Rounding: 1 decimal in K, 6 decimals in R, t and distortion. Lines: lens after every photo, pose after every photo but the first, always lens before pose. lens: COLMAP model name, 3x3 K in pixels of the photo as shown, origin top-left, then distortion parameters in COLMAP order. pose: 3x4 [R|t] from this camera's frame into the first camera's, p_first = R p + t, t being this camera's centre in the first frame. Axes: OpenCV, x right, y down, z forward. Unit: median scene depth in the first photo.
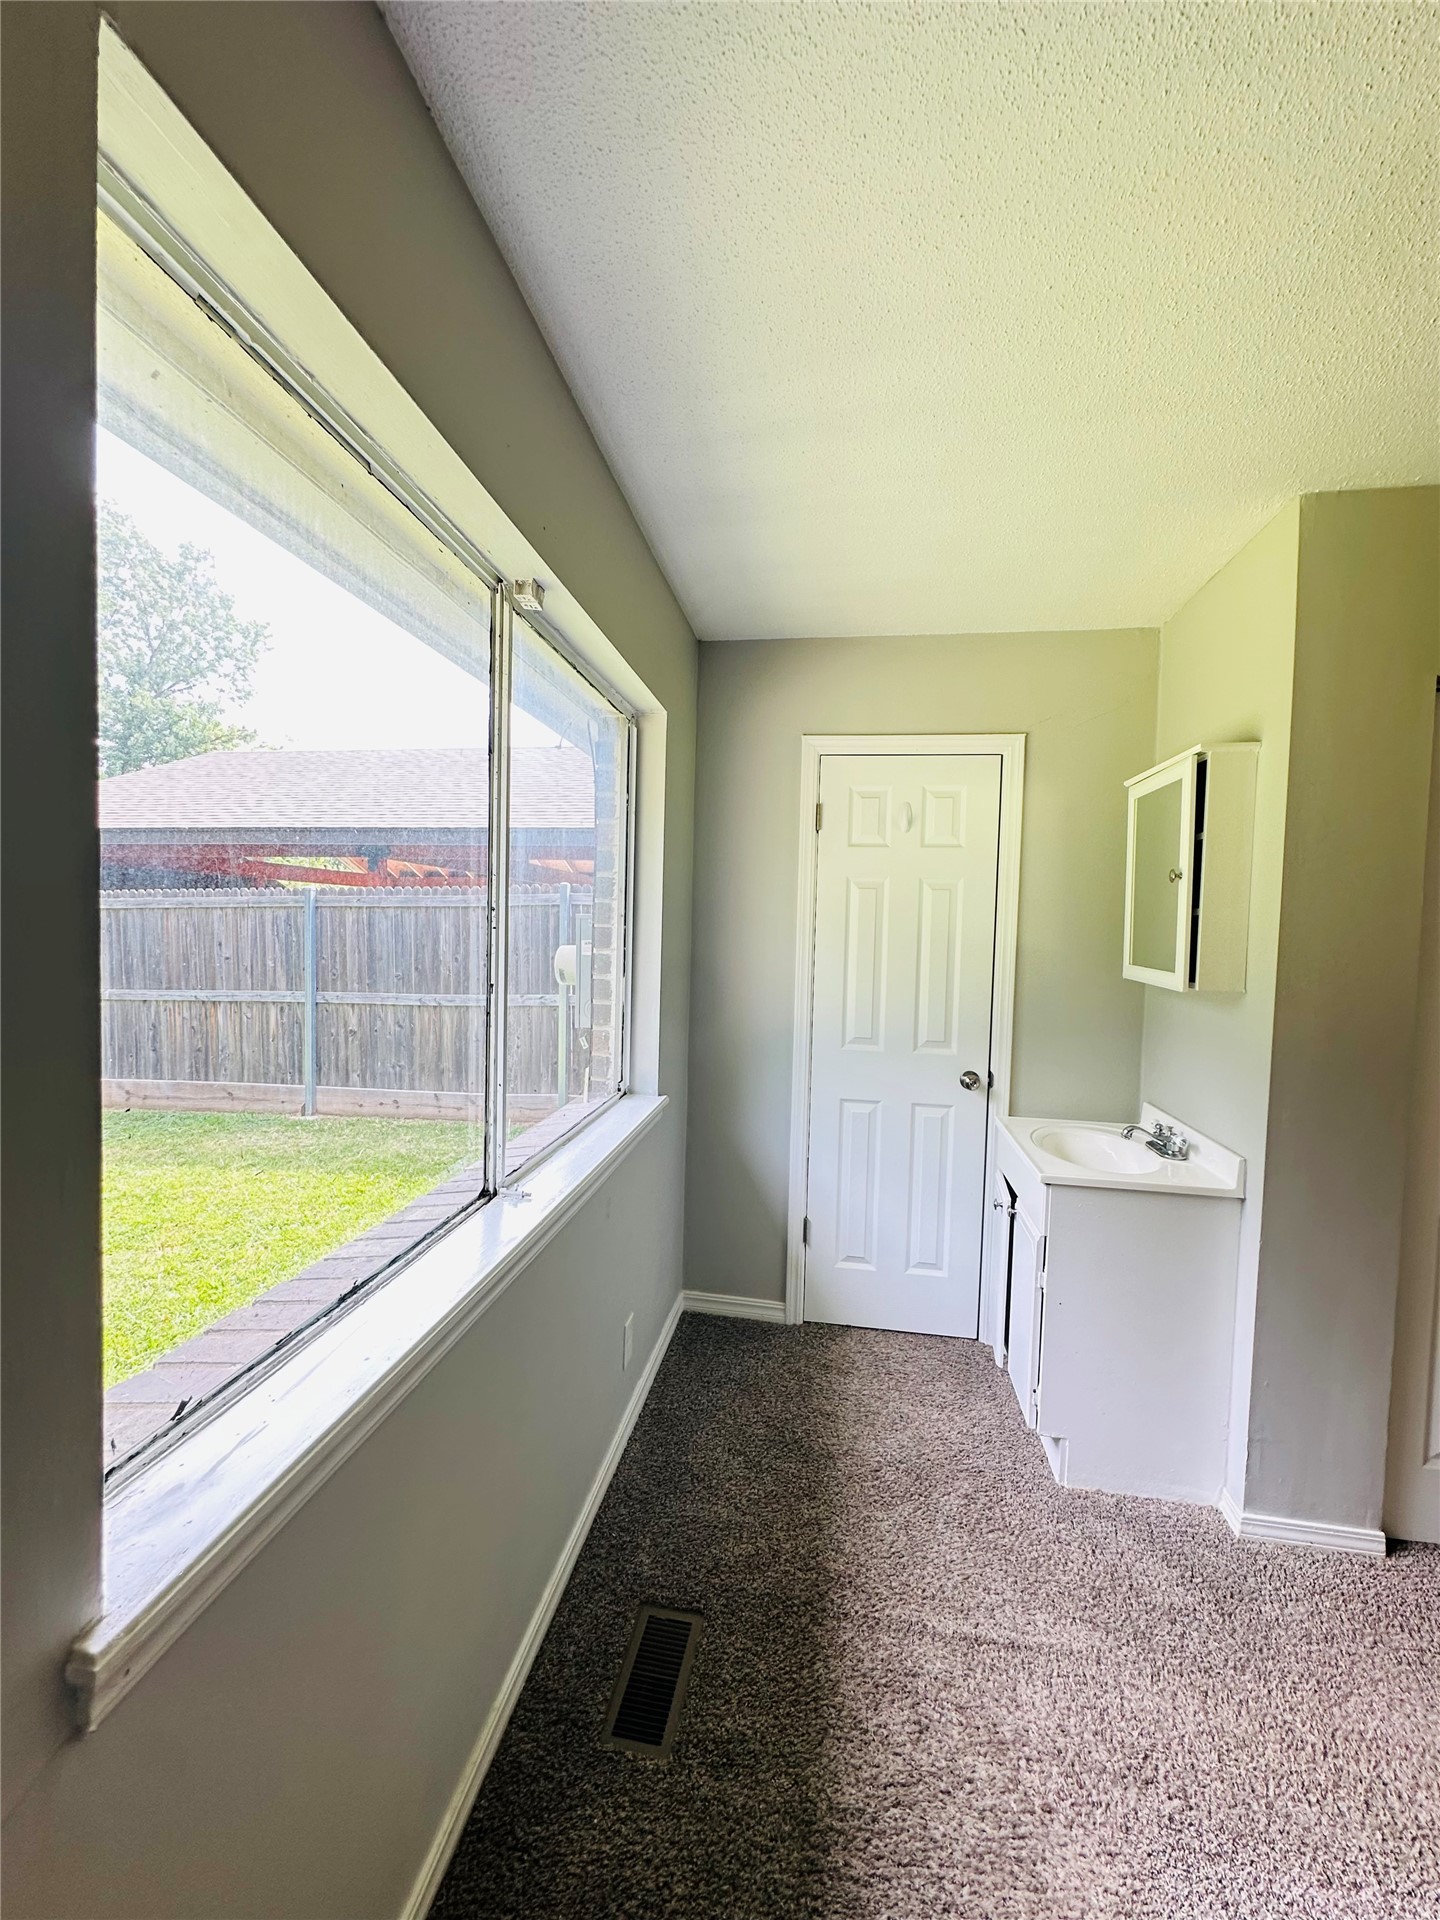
lens RADIAL K [[768.1, 0, 720.0], [0, 768.1, 960.0], [0, 0, 1]] dist [-0.001578, 0.000861]
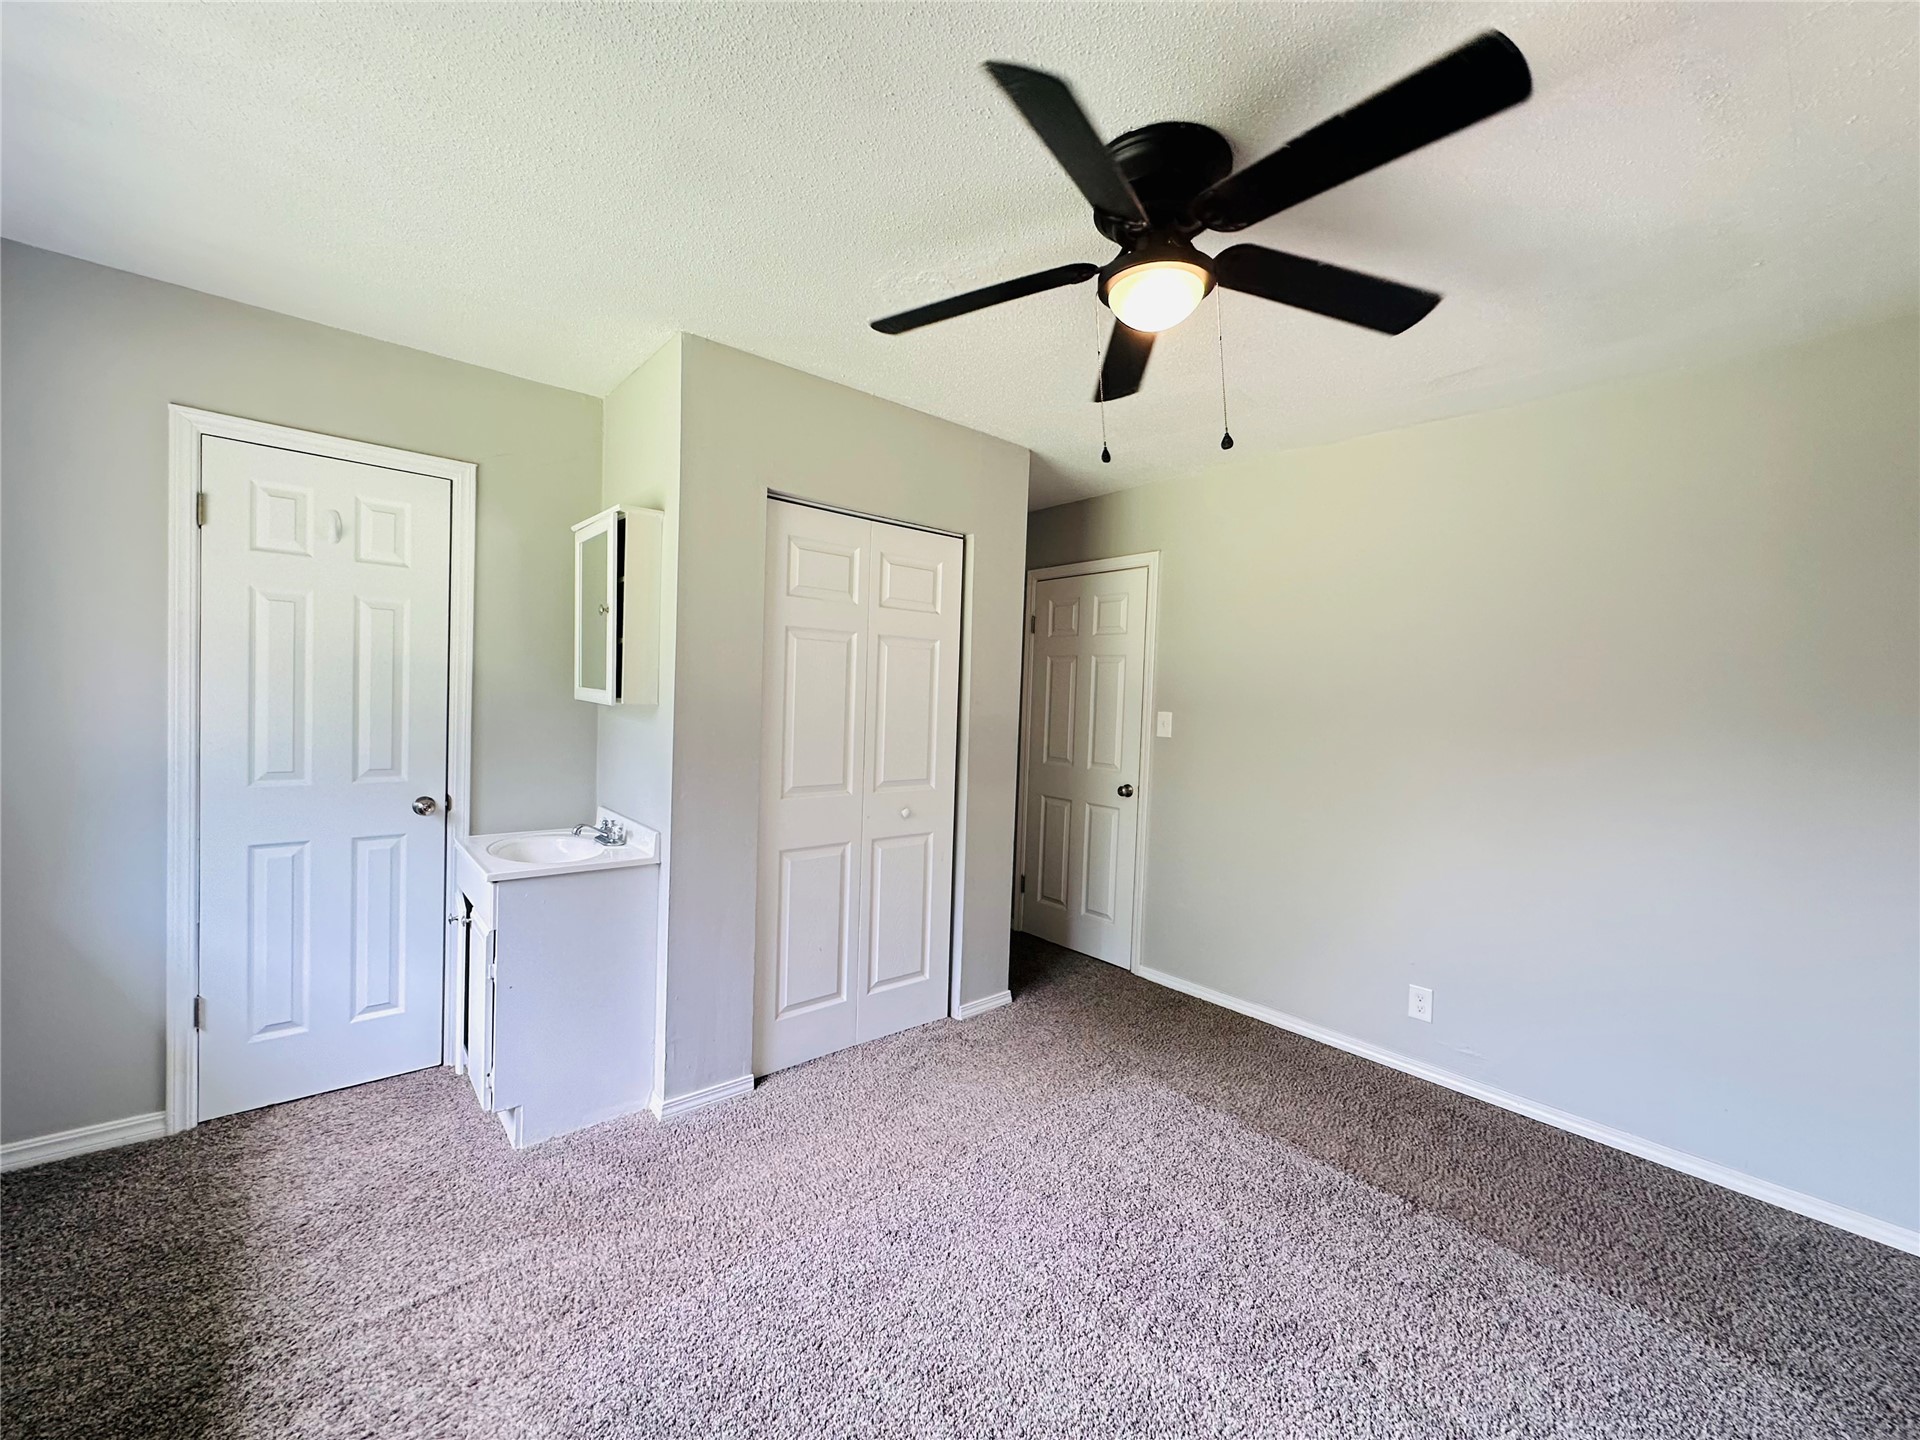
lens RADIAL K [[768.1, 0, 960.0], [0, 768.1, 720.0], [0, 0, 1]] dist [-0.001578, 0.000861]
pose [[0.640930, -0.026374, 0.767146, 0.015452], [0.013699, 0.999643, 0.022923, 0.039236], [-0.767477, -0.004183, 0.641062, -0.186567]]
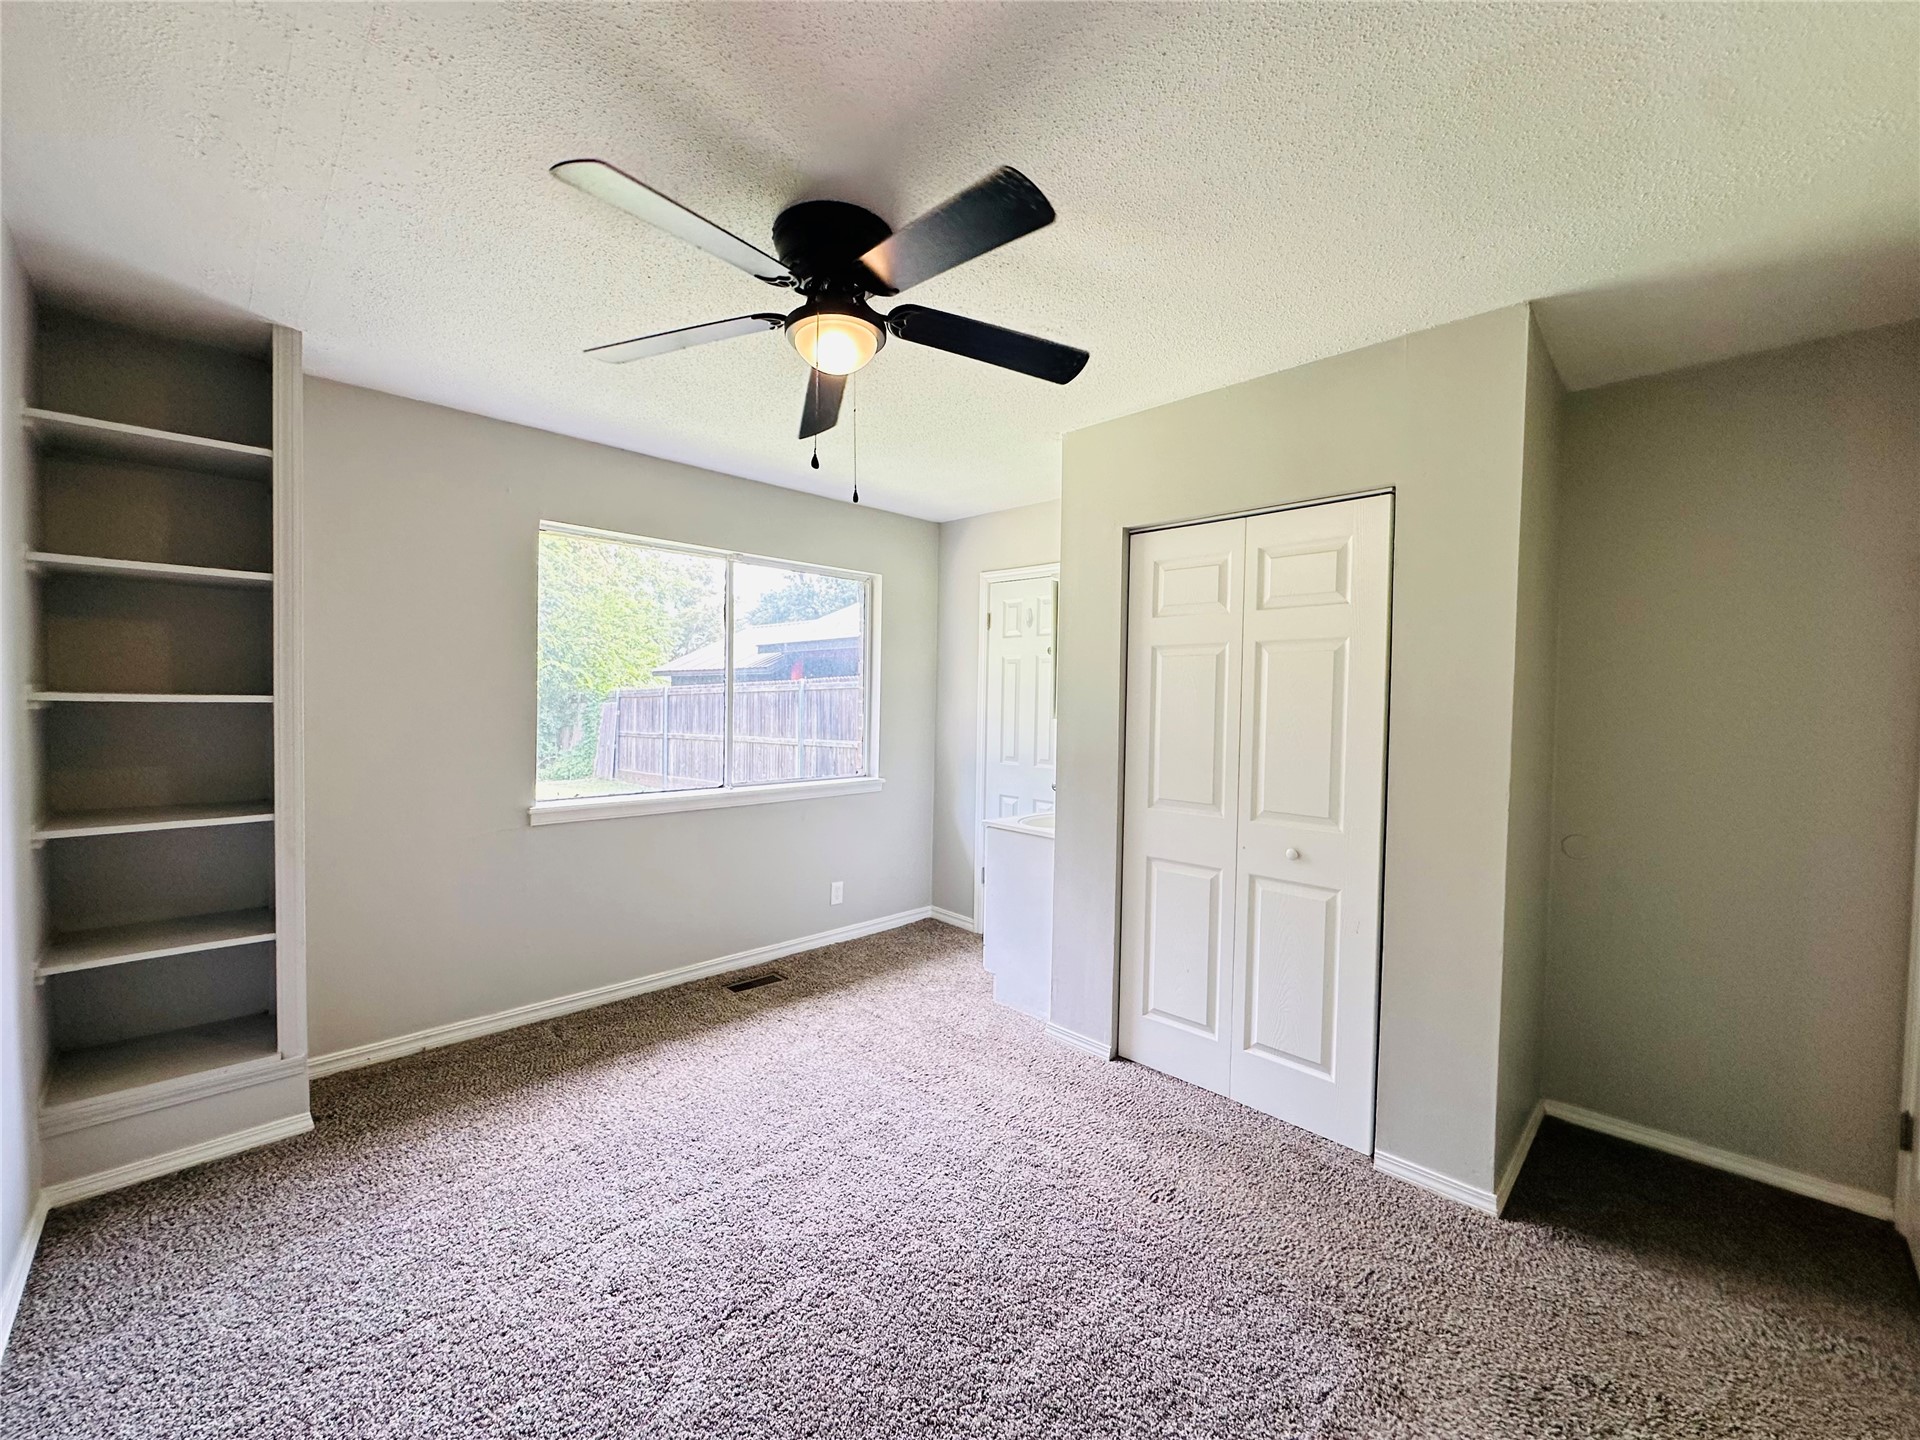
lens RADIAL K [[768.1, 0, 960.0], [0, 768.1, 720.0], [0, 0, 1]] dist [-0.001578, 0.000861]
pose [[0.812035, 0.008876, -0.583542, 1.256450], [-0.025886, 0.999448, -0.020819, 0.074054], [0.583035, 0.032012, 0.811816, -0.437936]]
